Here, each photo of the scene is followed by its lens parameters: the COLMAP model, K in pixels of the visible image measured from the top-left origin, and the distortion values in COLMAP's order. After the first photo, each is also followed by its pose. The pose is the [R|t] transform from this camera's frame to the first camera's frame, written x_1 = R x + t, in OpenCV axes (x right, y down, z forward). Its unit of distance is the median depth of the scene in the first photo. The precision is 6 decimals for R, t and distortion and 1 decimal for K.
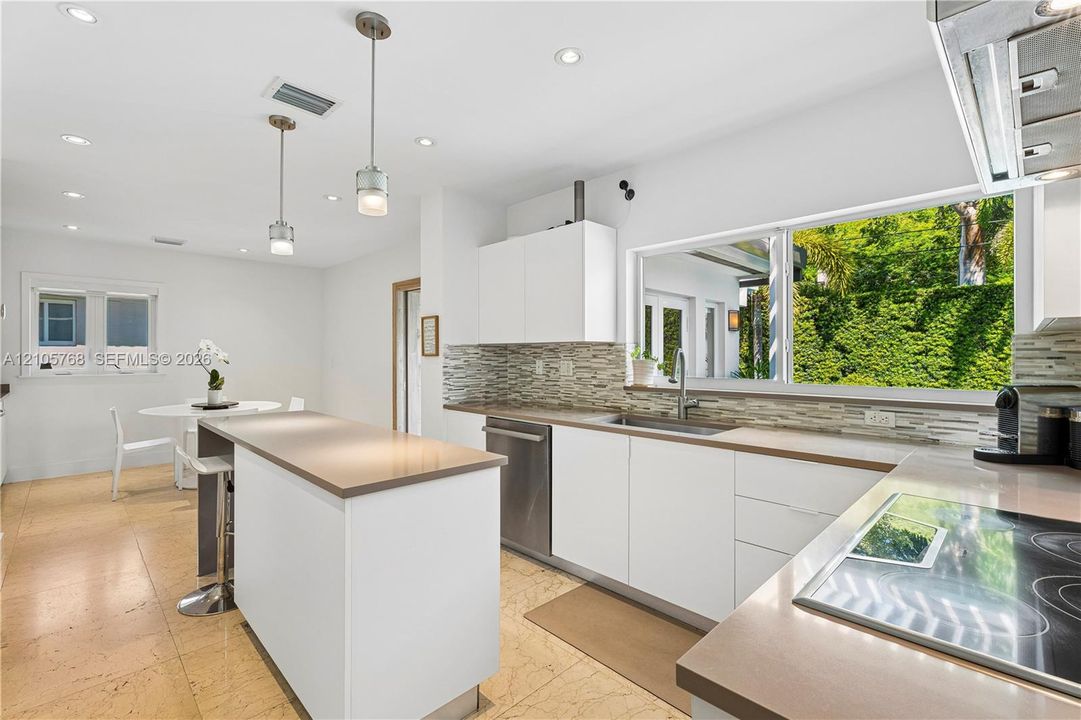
lens RADIAL K [[488.3, 0, 529.8], [0, 488.3, 353.5], [0, 0, 1]] dist [0.004125, -0.000171]
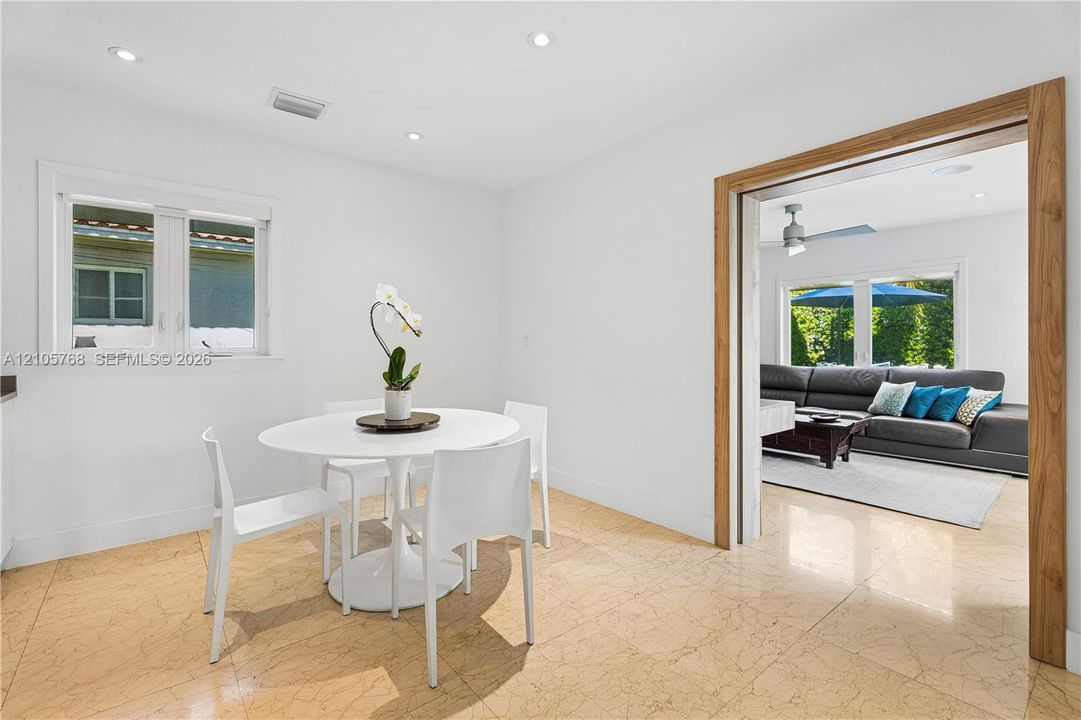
lens RADIAL K [[488.3, 0, 520.4], [0, 488.3, 347.5], [0, 0, 1]] dist [0.004125, -0.000171]
pose [[0.994743, -0.000524, -0.102406, -0.449206], [0.001331, 0.999969, 0.007813, 0.027469], [0.102399, -0.007908, 0.994712, 0.503736]]
